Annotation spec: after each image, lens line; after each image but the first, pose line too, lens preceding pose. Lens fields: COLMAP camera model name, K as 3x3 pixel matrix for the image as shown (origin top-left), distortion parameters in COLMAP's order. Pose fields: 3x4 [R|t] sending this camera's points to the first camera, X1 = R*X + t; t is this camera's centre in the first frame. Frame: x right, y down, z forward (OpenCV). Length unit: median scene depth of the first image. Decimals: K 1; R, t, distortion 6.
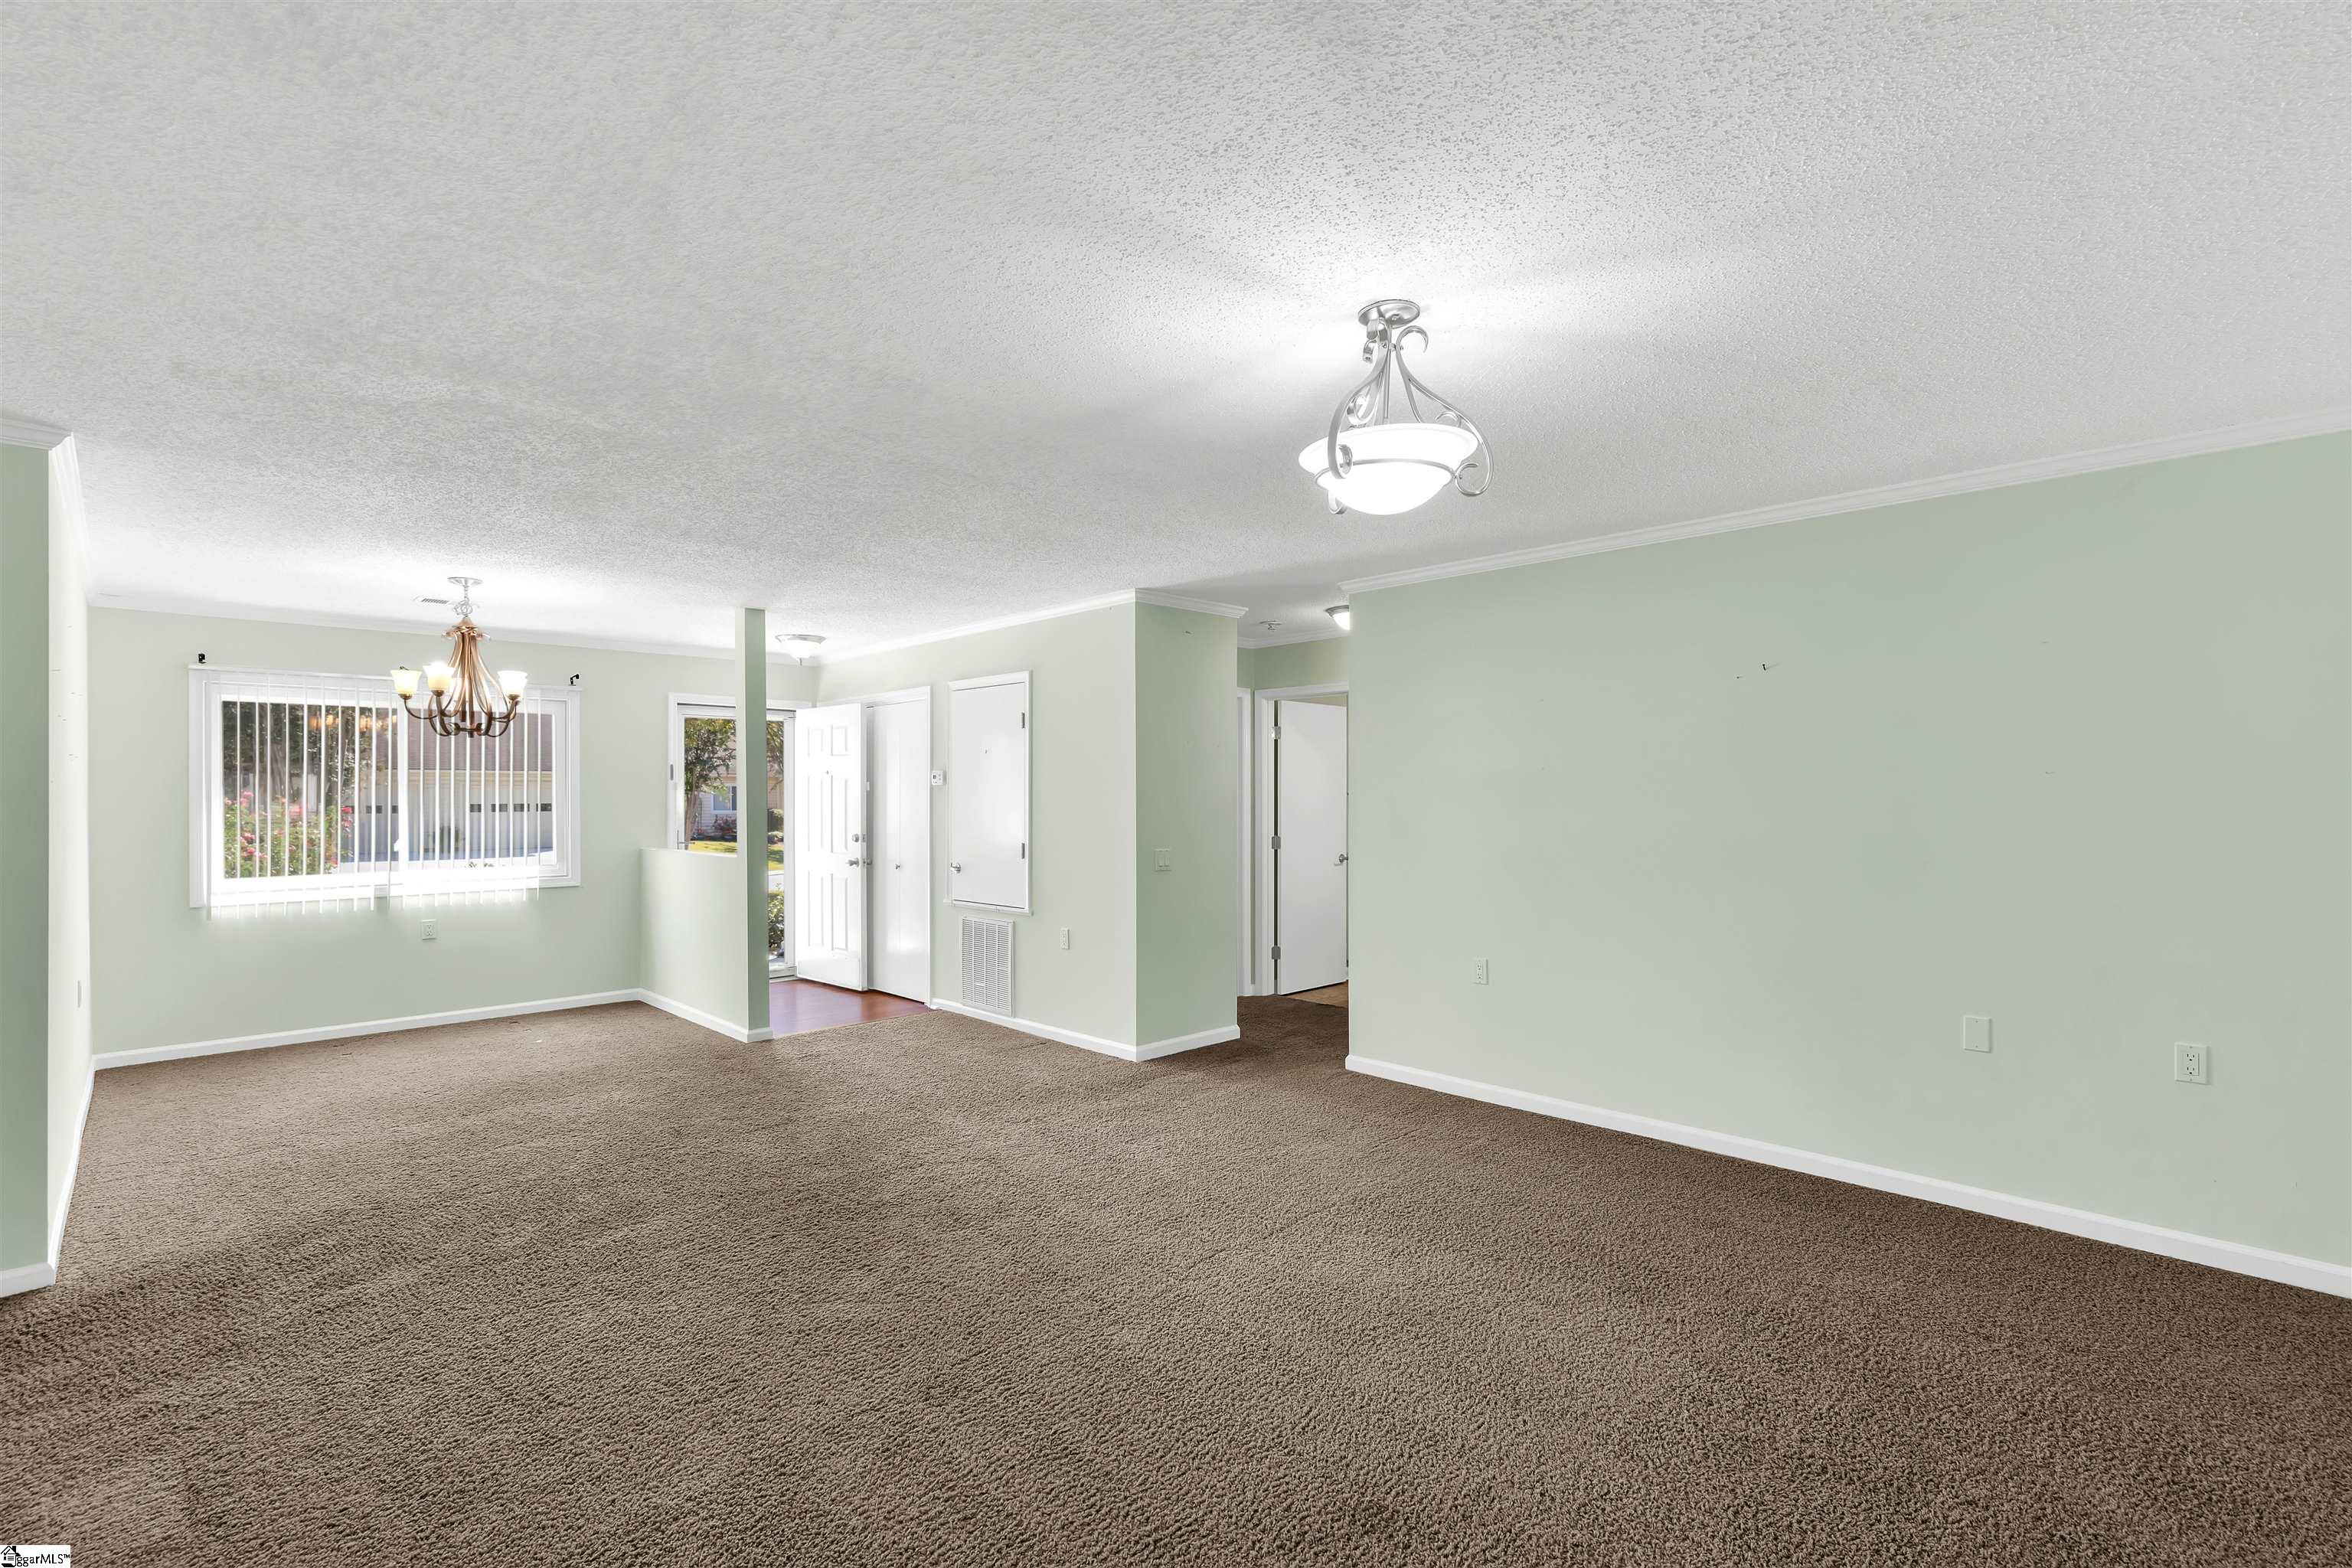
lens RADIAL K [[1064.5, 0, 1163.7], [0, 1064.5, 808.6], [0, 0, 1]] dist [-0.000548, 0.000193]
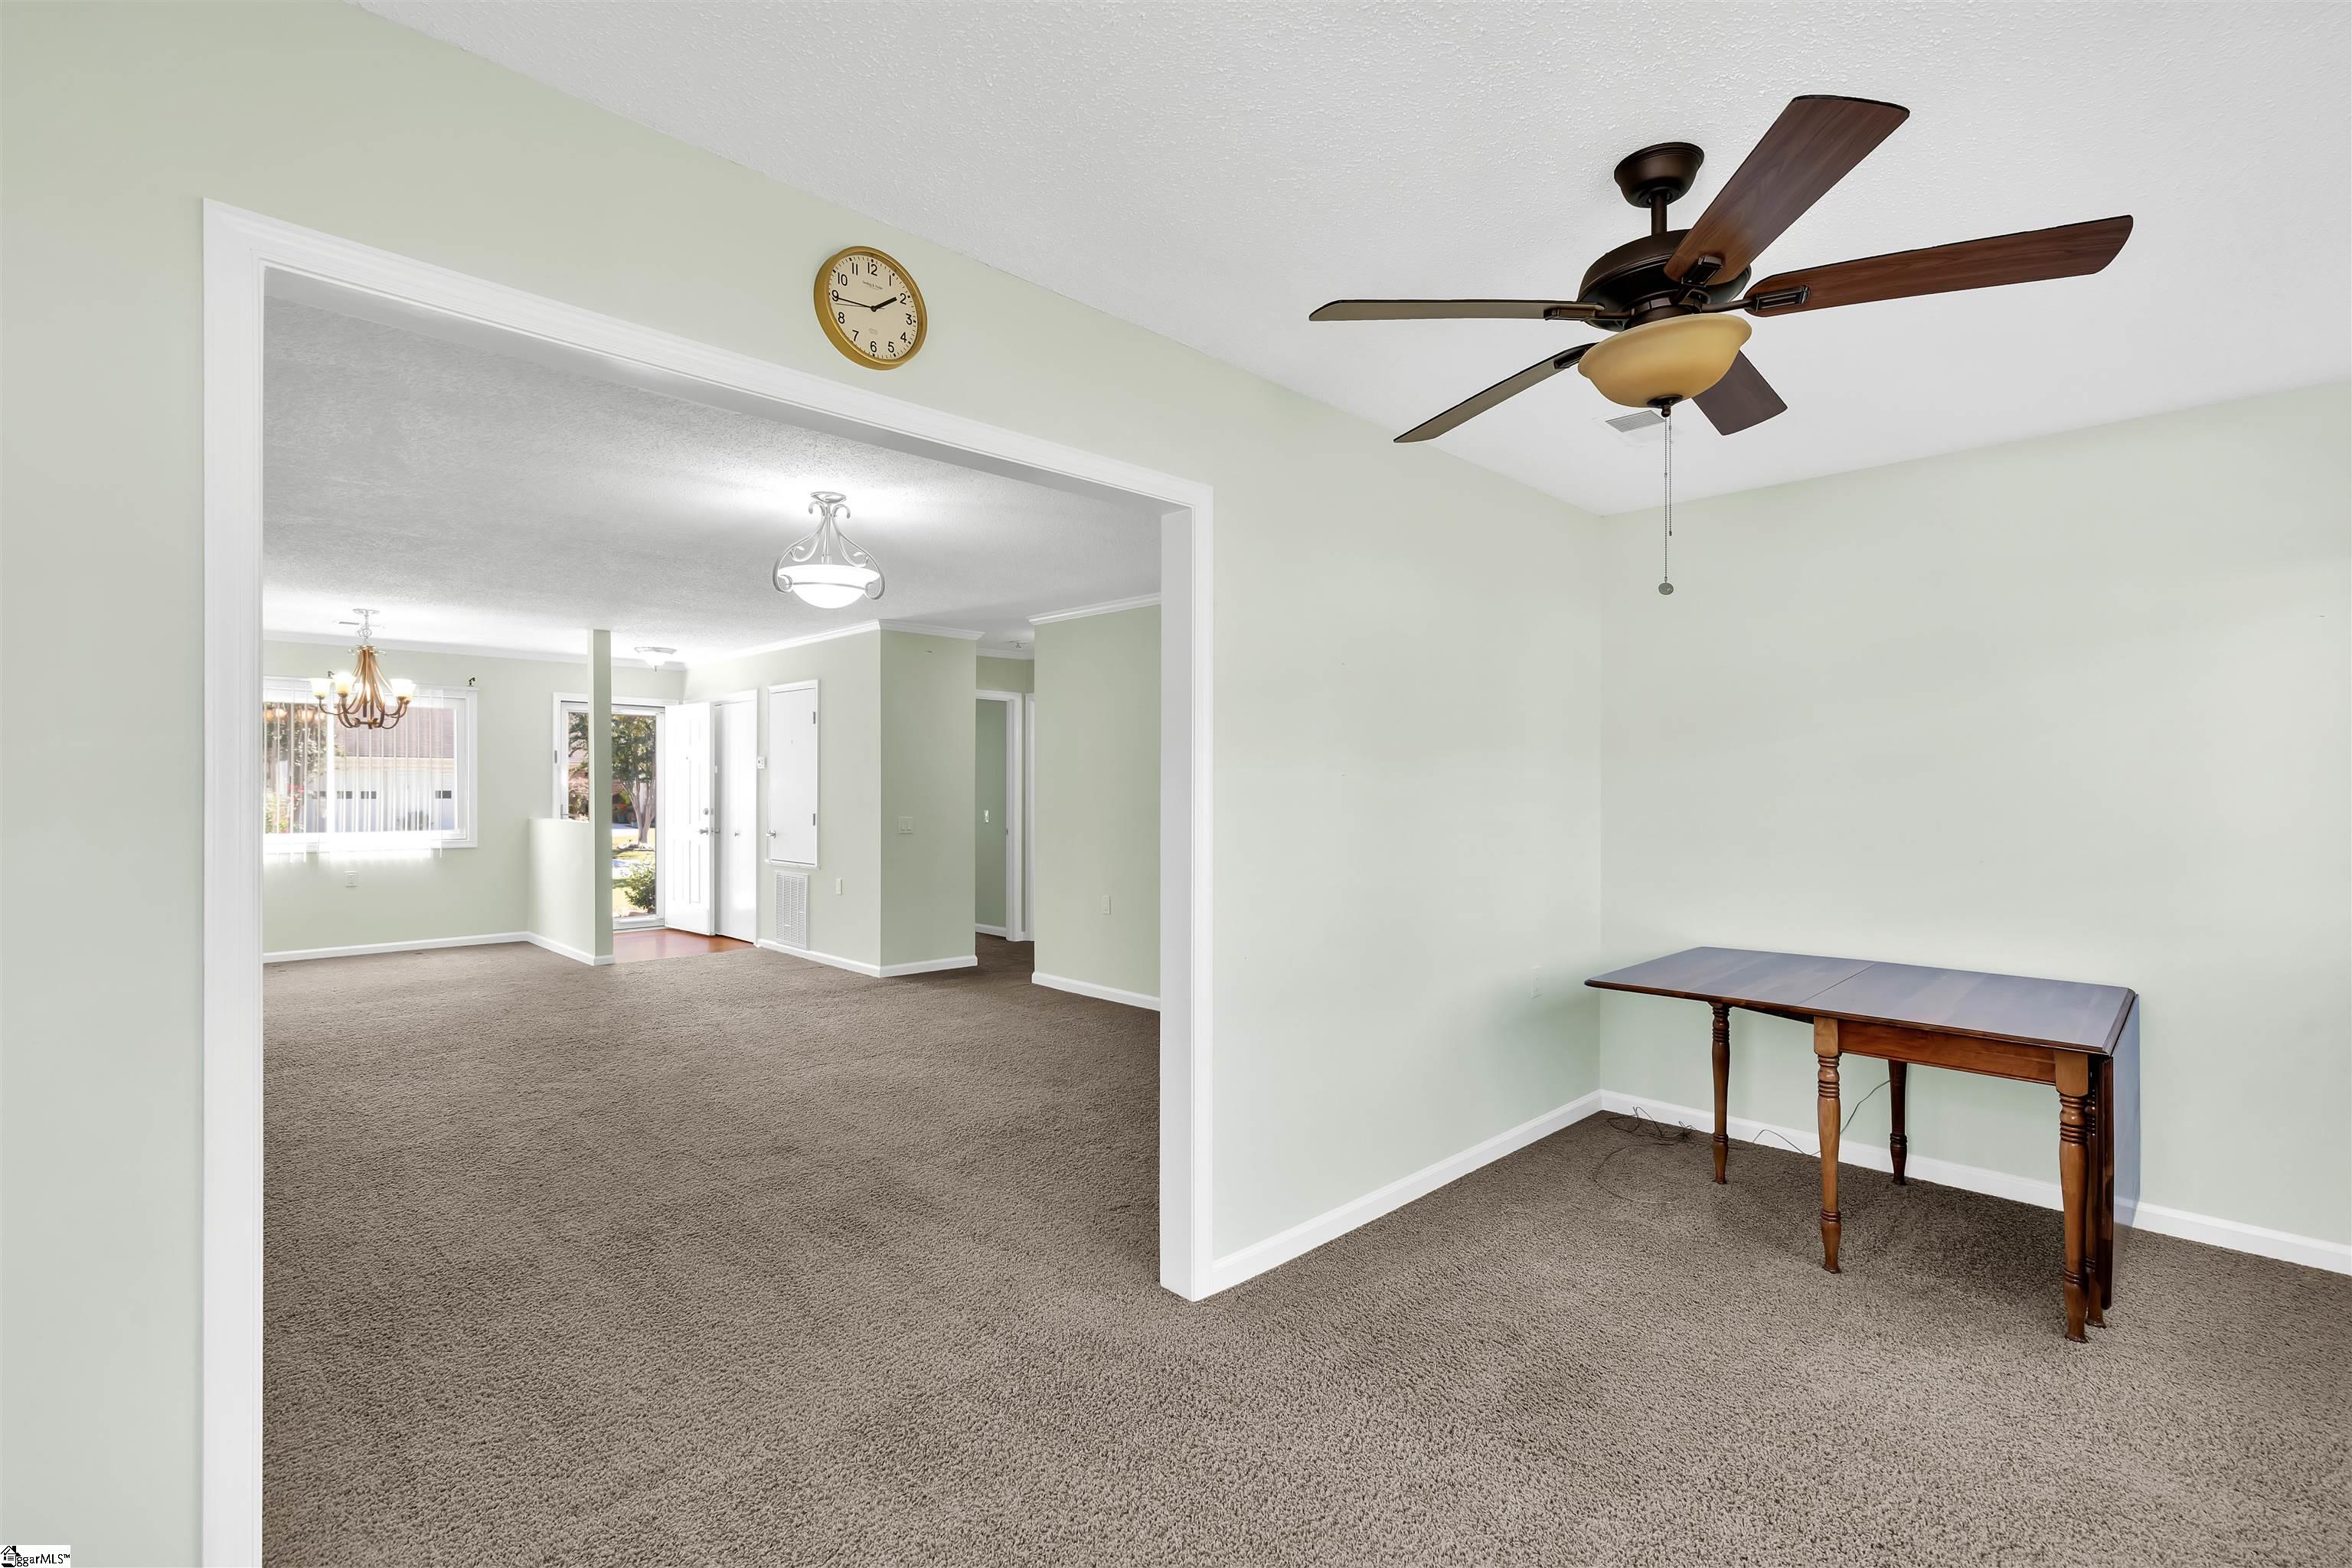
lens RADIAL K [[1071.3, 0, 1160.4], [0, 1071.3, 806.8], [0, 0, 1]] dist [-0.001721, -0.000209]
pose [[0.999955, 0.007751, 0.005541, 0.274756], [-0.007774, 0.999961, 0.004275, 0.015421], [-0.005507, -0.004318, 0.999976, -0.288347]]
